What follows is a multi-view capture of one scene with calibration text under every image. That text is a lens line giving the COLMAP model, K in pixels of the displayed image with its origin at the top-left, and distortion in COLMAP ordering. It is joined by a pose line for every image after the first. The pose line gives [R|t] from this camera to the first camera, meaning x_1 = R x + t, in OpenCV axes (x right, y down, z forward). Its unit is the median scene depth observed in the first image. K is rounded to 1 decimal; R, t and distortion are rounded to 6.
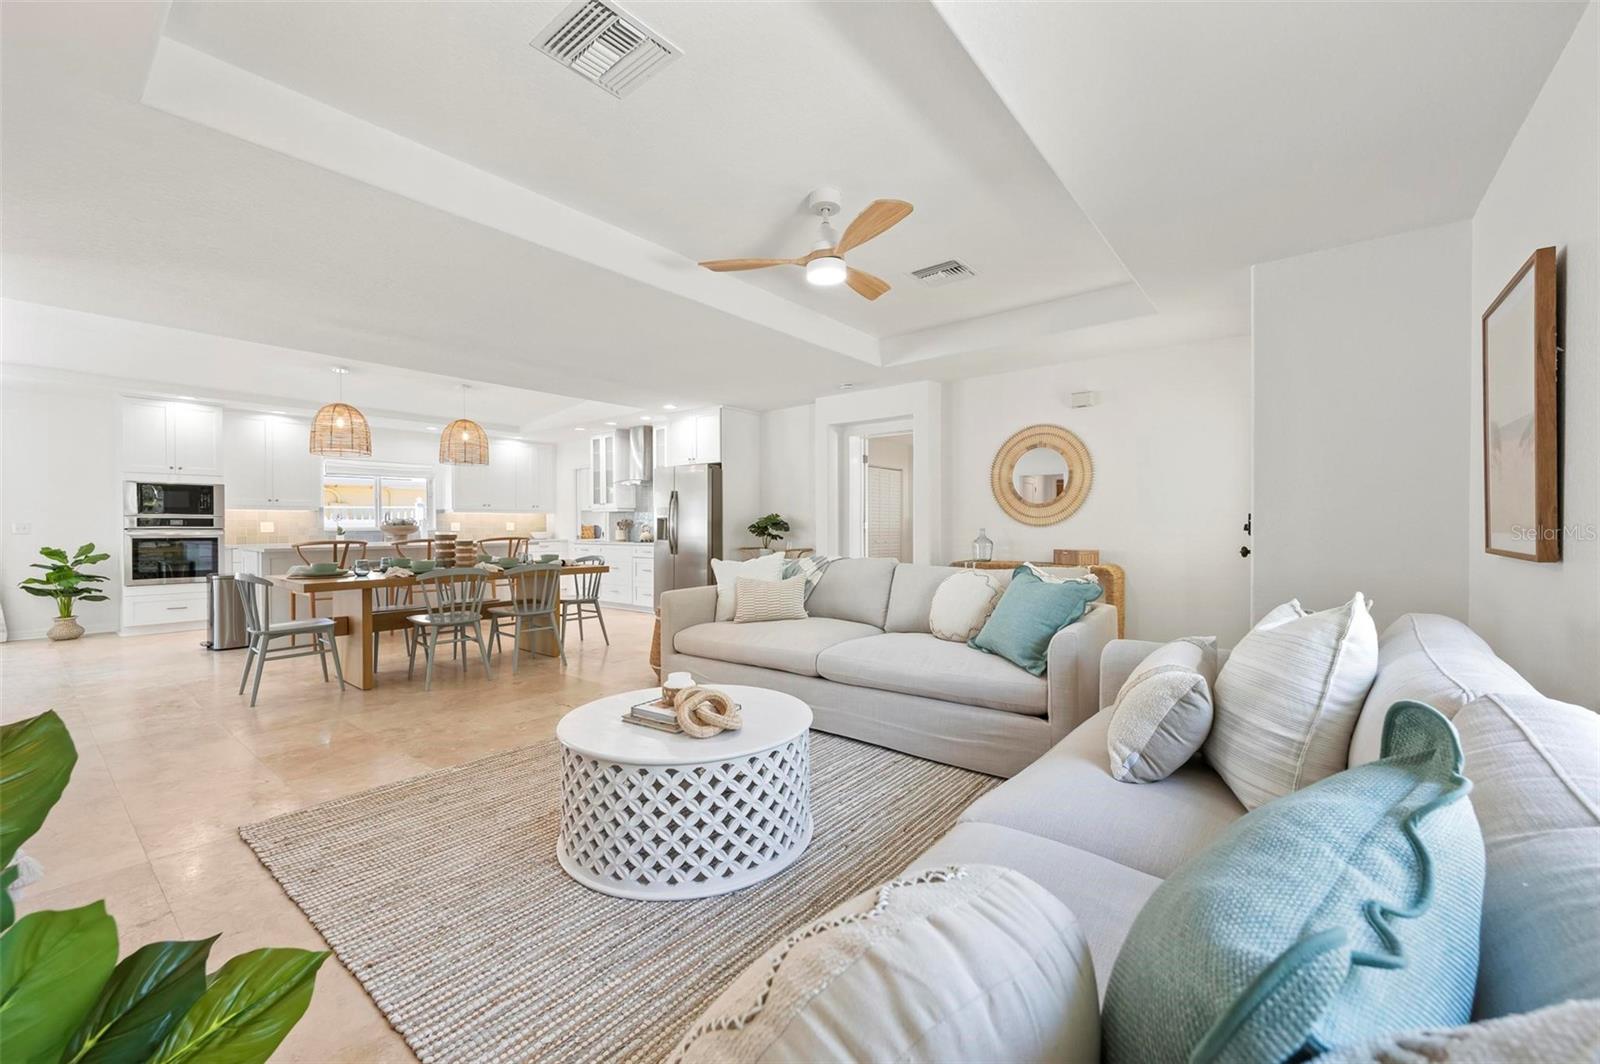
lens RADIAL K [[633.7, 0, 805.7], [0, 633.7, 534.4], [0, 0, 1]] dist [-0.001065, 0.000312]
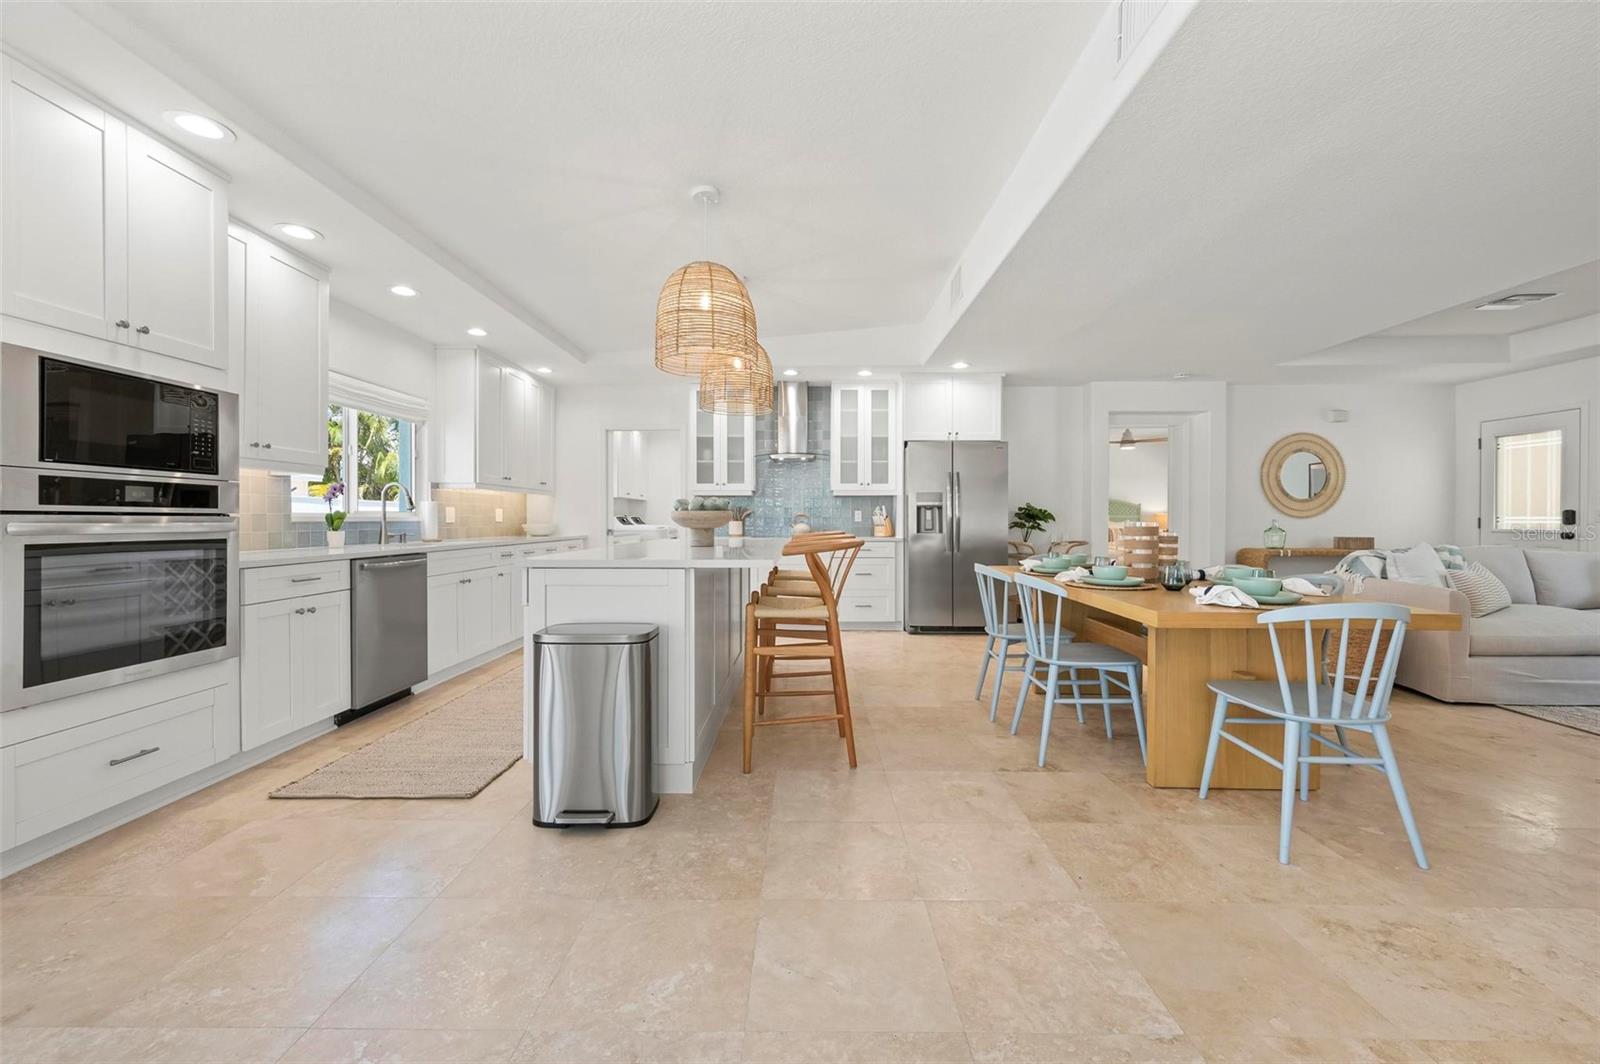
lens RADIAL K [[633.7, 0, 804.6], [0, 633.7, 519.2], [0, 0, 1]] dist [-0.001065, 0.000312]
pose [[0.789964, 0.003700, 0.613143, -0.909014], [0.004005, 0.999929, -0.011195, -0.000793], [-0.613141, 0.011300, 0.789893, 0.524217]]
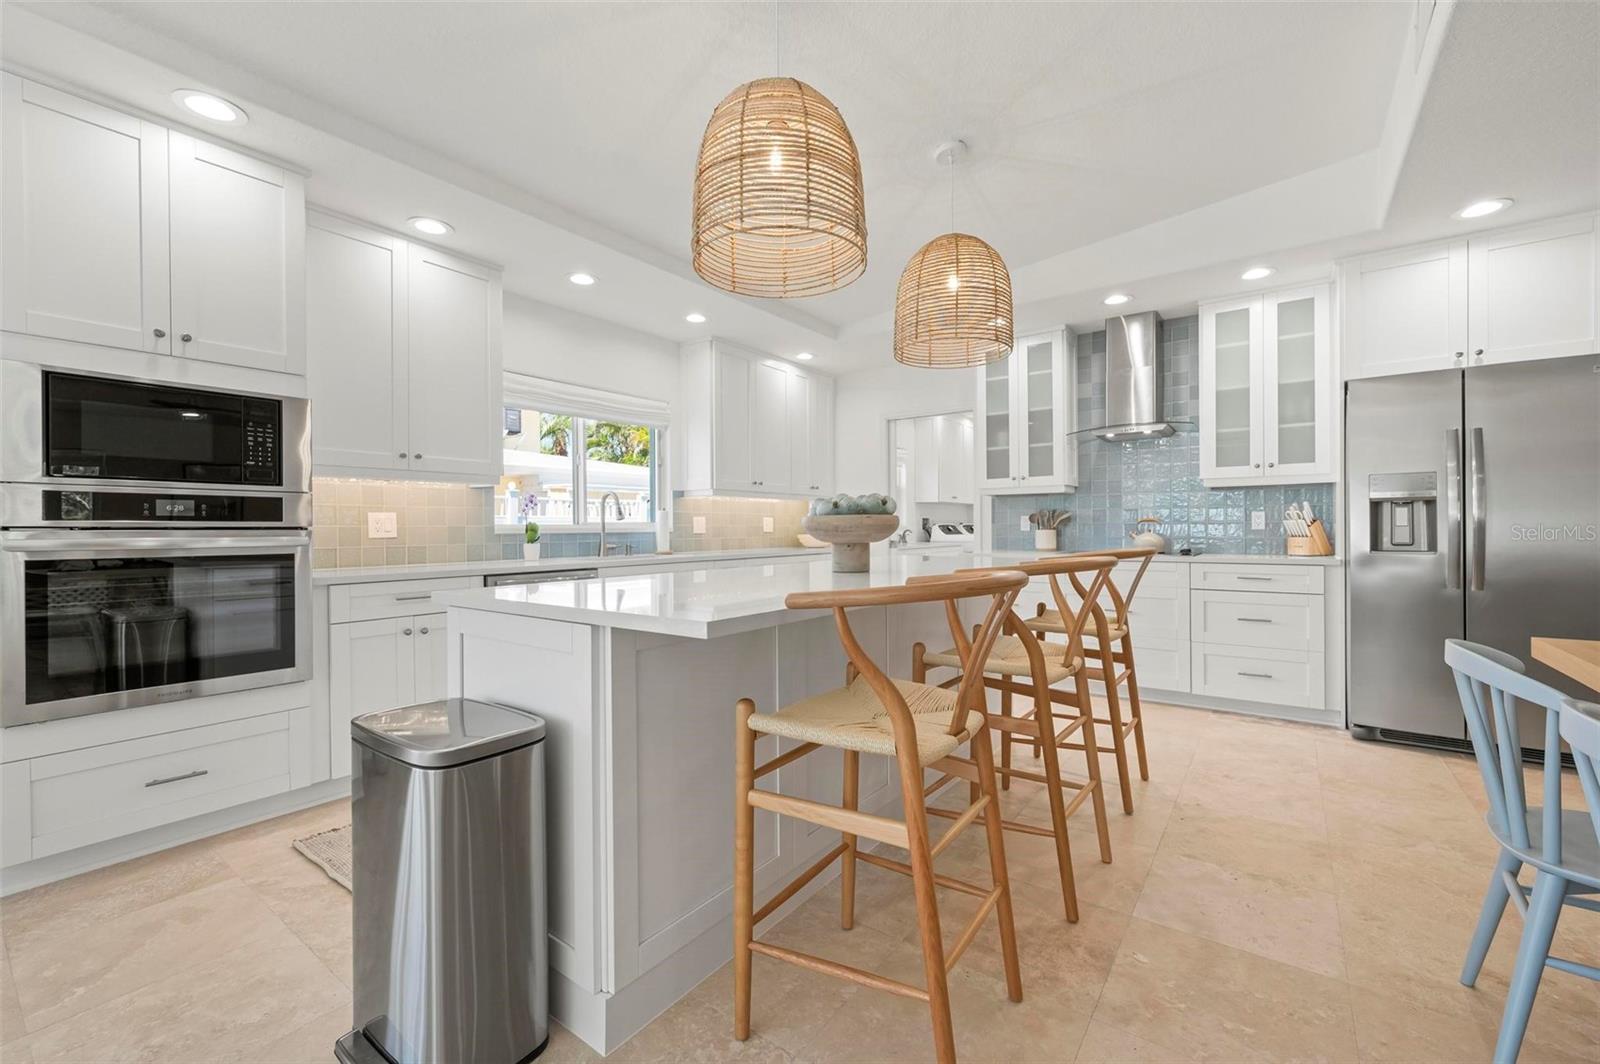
lens RADIAL K [[658.9, 0, 805.4], [0, 658.9, 529.4], [0, 0, 1]] dist [-0.002777, 0.000461]
pose [[0.999381, -0.003689, 0.034990, -0.681979], [0.004046, 0.999940, -0.010137, -0.003476], [-0.034951, 0.010272, 0.999336, 0.652942]]
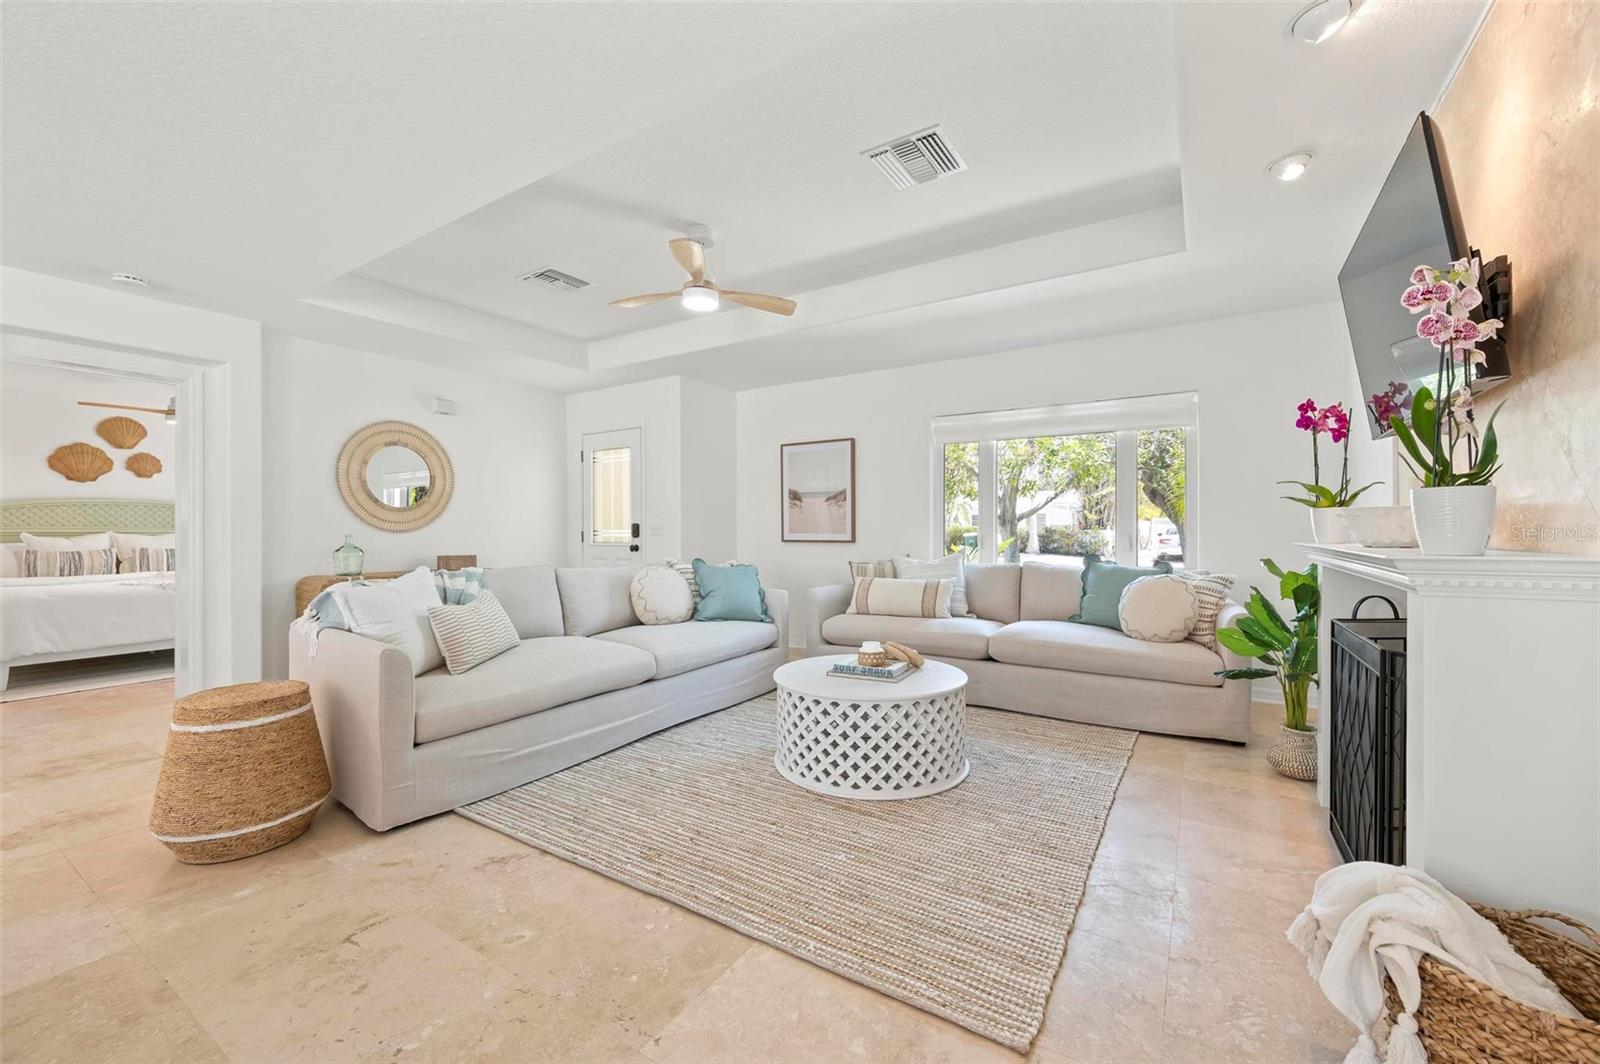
lens RADIAL K [[633.7, 0, 799.6], [0, 633.7, 533.9], [0, 0, 1]] dist [-0.001065, 0.000312]
pose [[-0.095407, -0.000428, 0.995438, -0.491912], [0.017519, 0.999844, 0.002109, -0.001637], [-0.995284, 0.017640, -0.095385, 0.423780]]
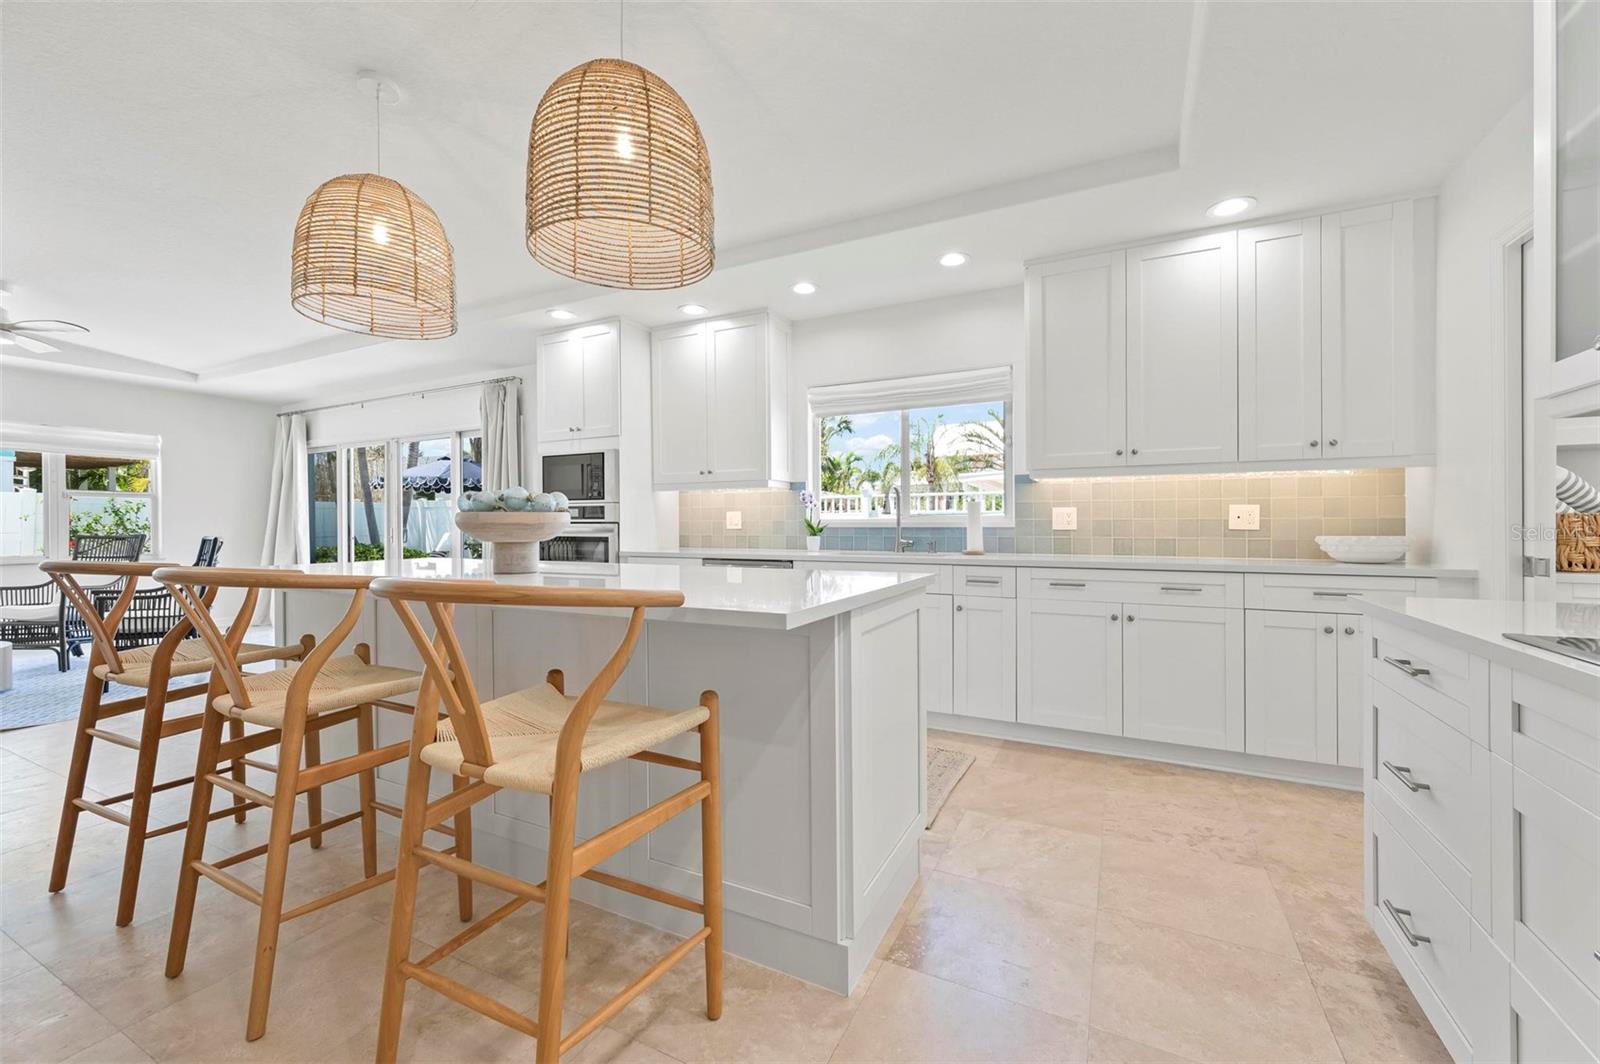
lens RADIAL K [[633.7, 0, 798.6], [0, 633.7, 524.8], [0, 0, 1]] dist [-0.001065, 0.000312]
pose [[0.197956, 0.004798, -0.980199, -0.303679], [-0.009778, 0.999948, 0.002920, -0.010571], [0.980162, 0.009006, 0.197993, 1.082699]]
